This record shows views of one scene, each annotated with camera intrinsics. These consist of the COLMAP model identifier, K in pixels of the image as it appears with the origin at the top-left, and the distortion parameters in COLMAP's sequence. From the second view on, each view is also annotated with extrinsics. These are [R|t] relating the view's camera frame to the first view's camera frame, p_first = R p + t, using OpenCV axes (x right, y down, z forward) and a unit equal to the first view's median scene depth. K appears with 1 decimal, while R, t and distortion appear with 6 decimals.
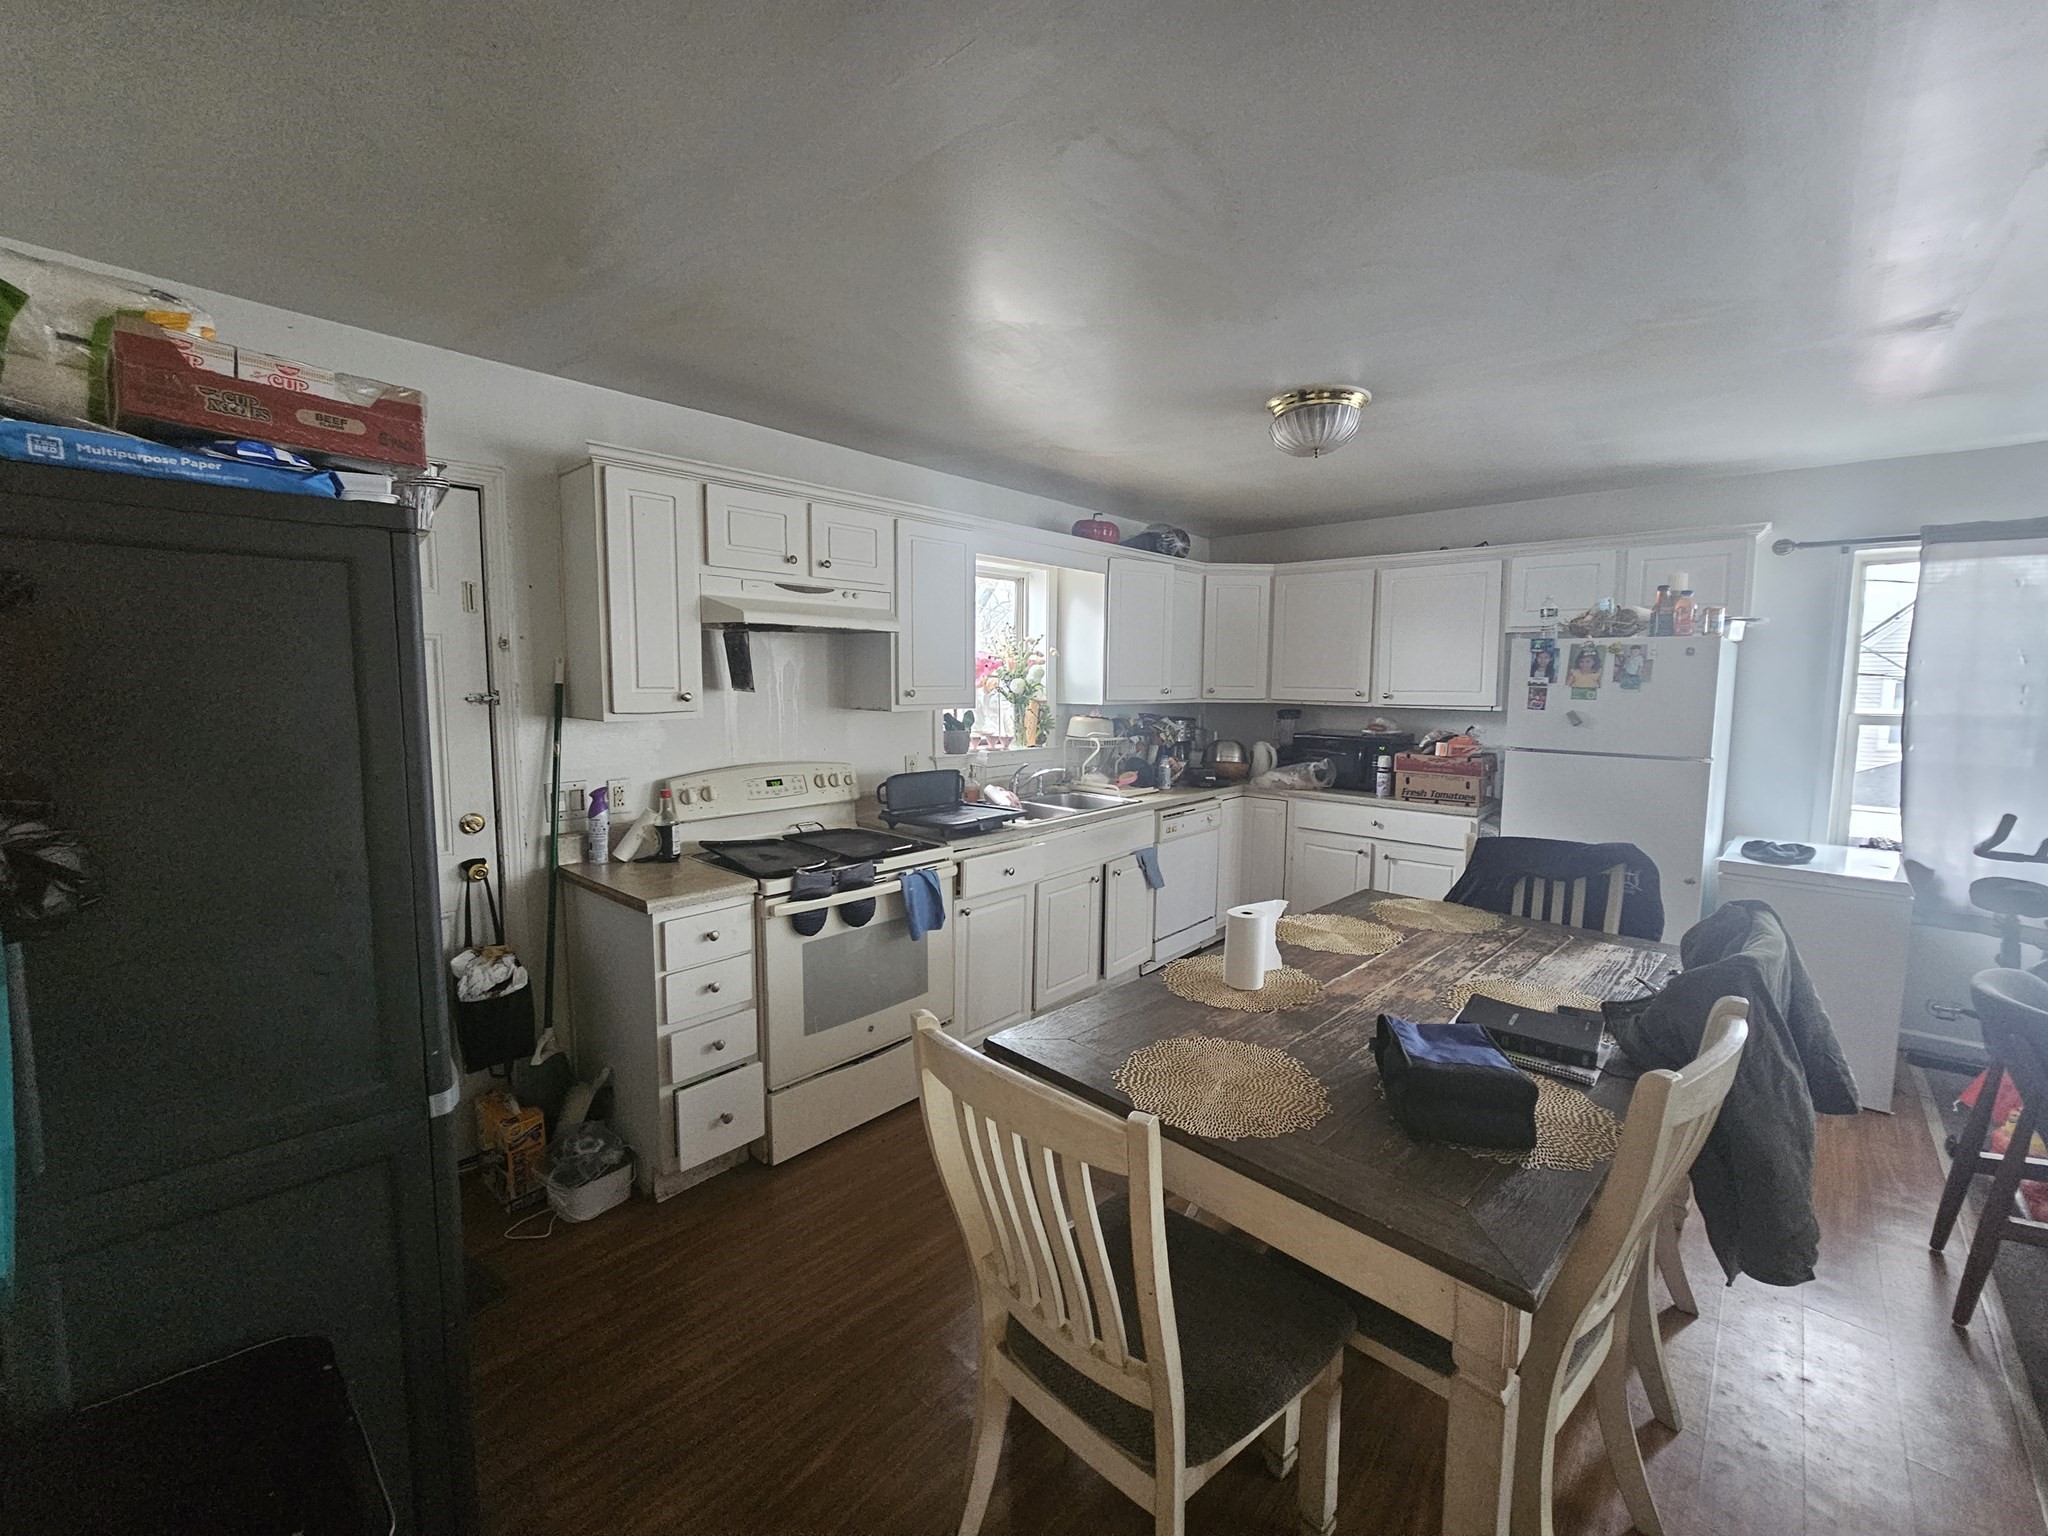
lens RADIAL K [[849.7, 0, 1028.7], [0, 849.7, 752.4], [0, 0, 1]] dist [-0.004796, 0.002059]
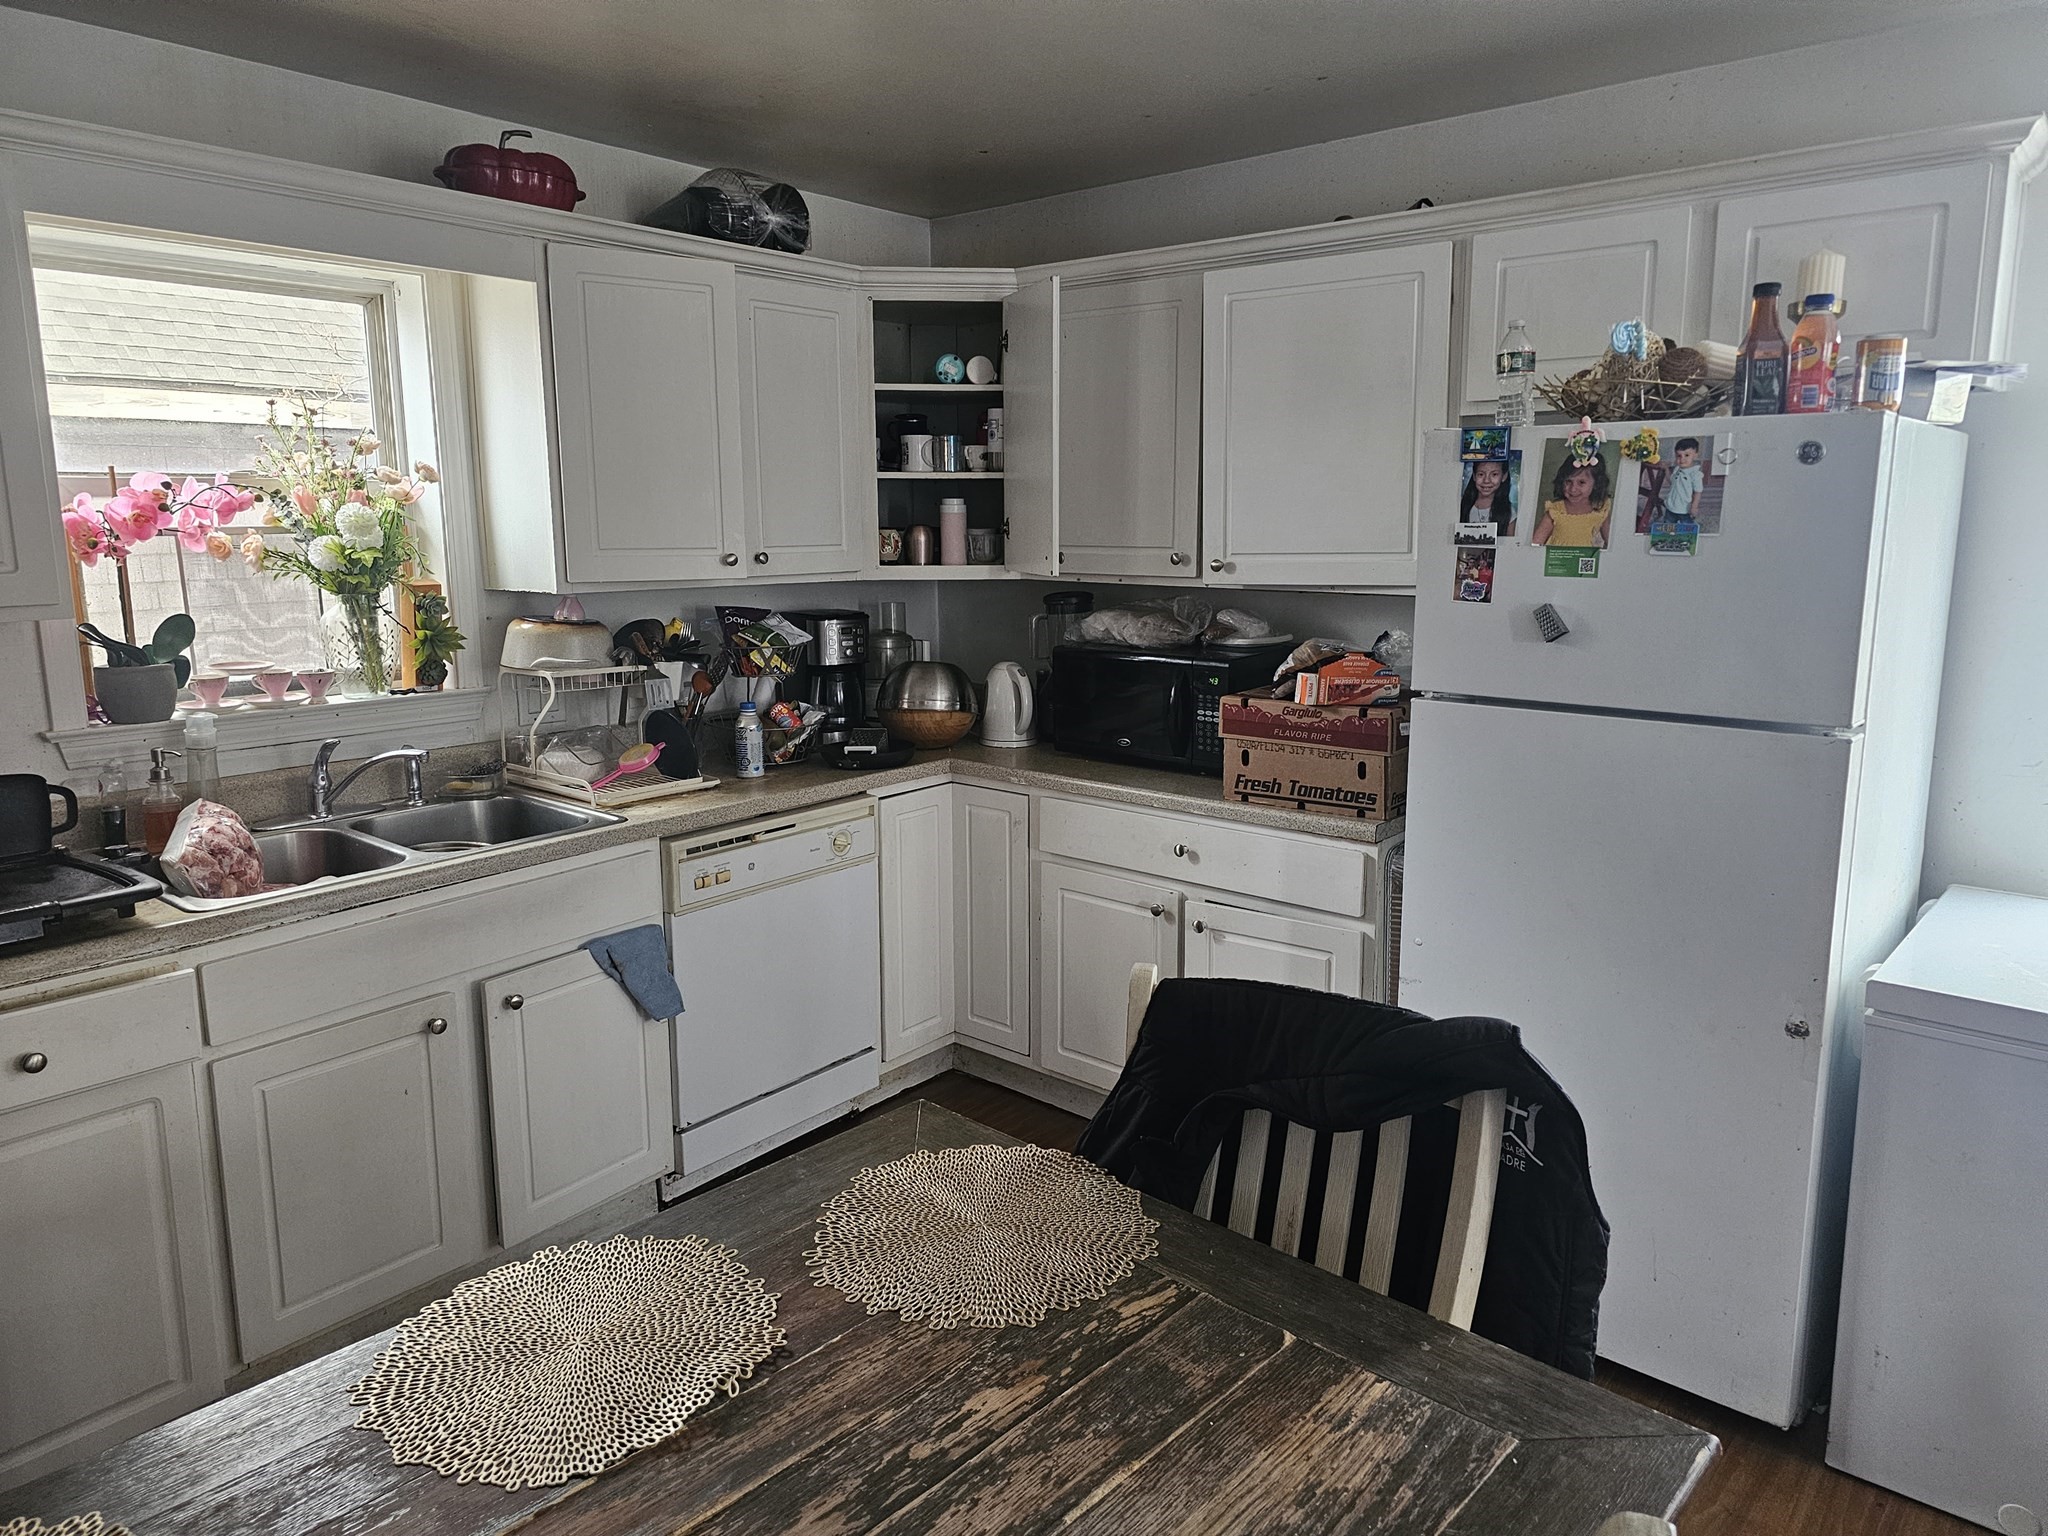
lens RADIAL K [[1378.4, 0, 1038.7], [0, 1378.4, 755.5], [0, 0, 1]] dist [0.046814, -0.033280]
pose [[0.998657, -0.019916, 0.047833, 0.347822], [0.015756, 0.996185, 0.085828, -0.036291], [-0.049360, -0.084959, 0.995161, 0.326298]]
